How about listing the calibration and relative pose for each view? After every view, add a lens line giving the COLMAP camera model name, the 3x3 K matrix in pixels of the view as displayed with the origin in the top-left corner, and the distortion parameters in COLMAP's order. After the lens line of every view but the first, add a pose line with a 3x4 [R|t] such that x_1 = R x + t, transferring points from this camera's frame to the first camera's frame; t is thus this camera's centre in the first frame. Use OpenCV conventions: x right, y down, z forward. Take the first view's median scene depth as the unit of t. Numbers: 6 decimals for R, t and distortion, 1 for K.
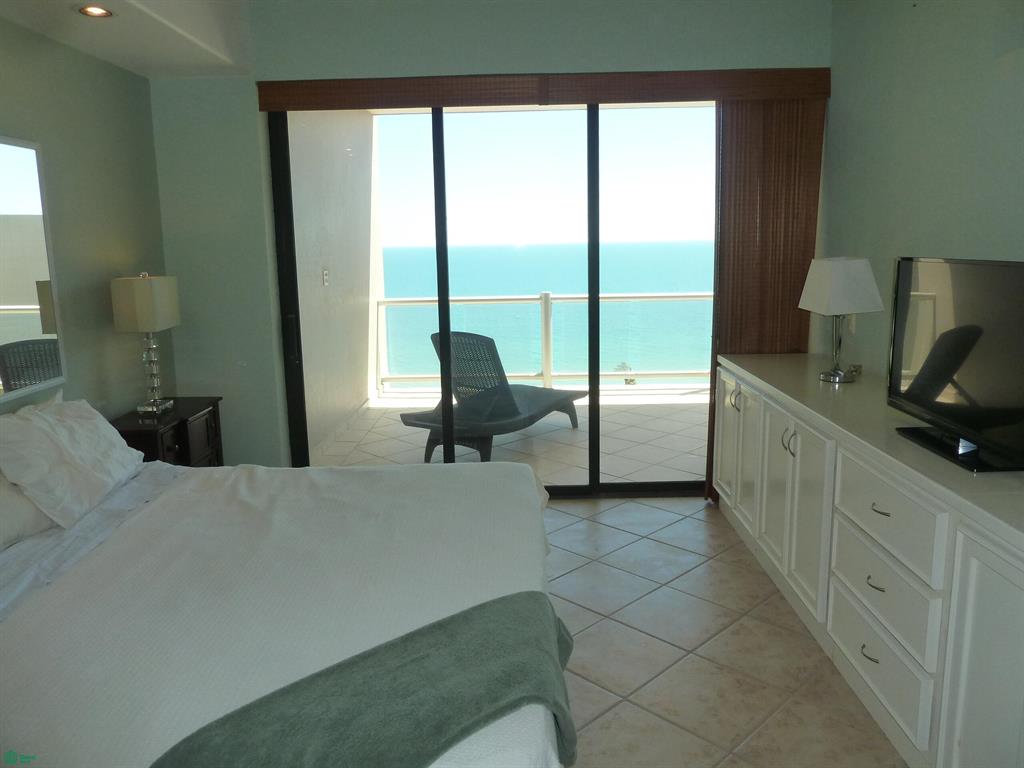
lens RADIAL K [[761.4, 0, 512.5], [0, 761.4, 377.2], [0, 0, 1]] dist [-0.046010, 0.013562]
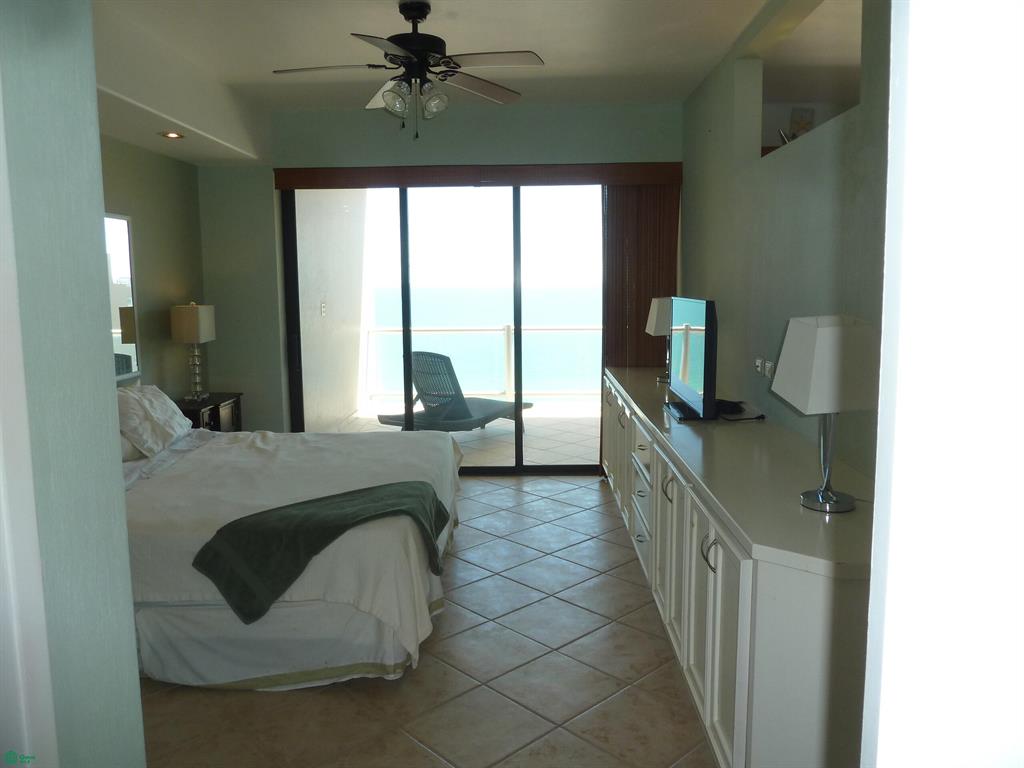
lens RADIAL K [[761.4, 0, 512.5], [0, 761.4, 377.2], [0, 0, 1]] dist [-0.046010, 0.013562]
pose [[0.999903, 0.011753, -0.007419, 0.143937], [-0.012102, 0.998733, -0.048846, 0.071214], [0.006836, 0.048932, 0.998779, -0.458653]]
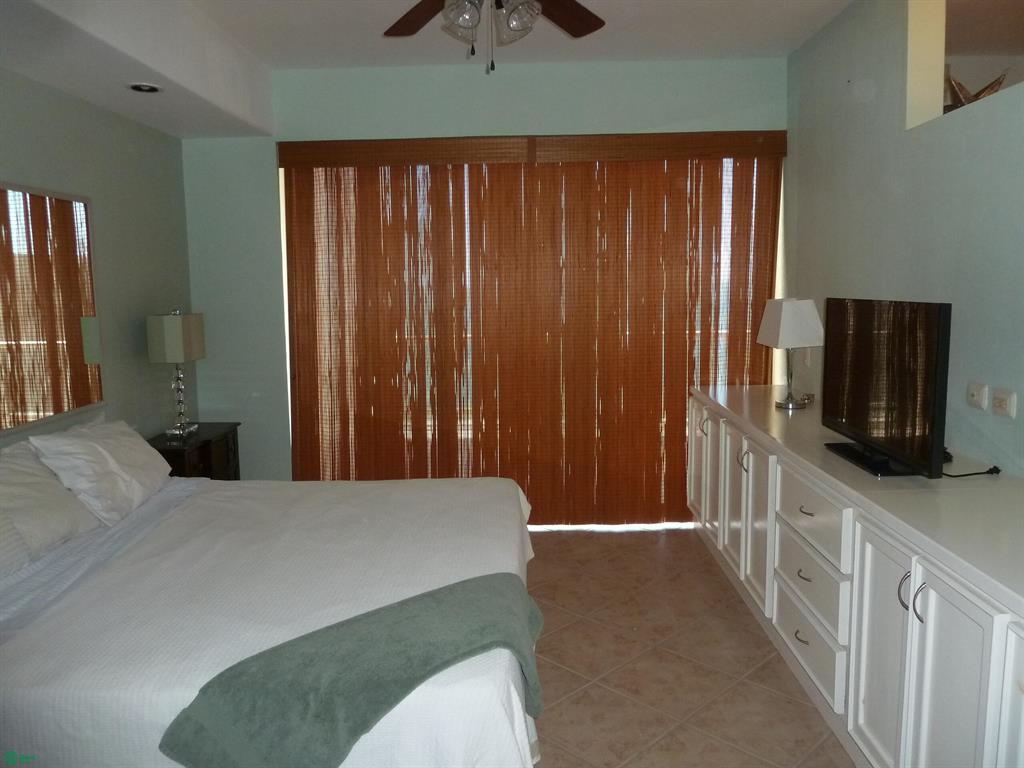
lens RADIAL K [[761.4, 0, 512.5], [0, 761.4, 377.2], [0, 0, 1]] dist [-0.046010, 0.013562]
pose [[0.999983, 0.002840, -0.005127, 0.022422], [-0.003104, 0.998629, -0.052263, 0.019603], [0.004971, 0.052278, 0.998620, -0.125620]]
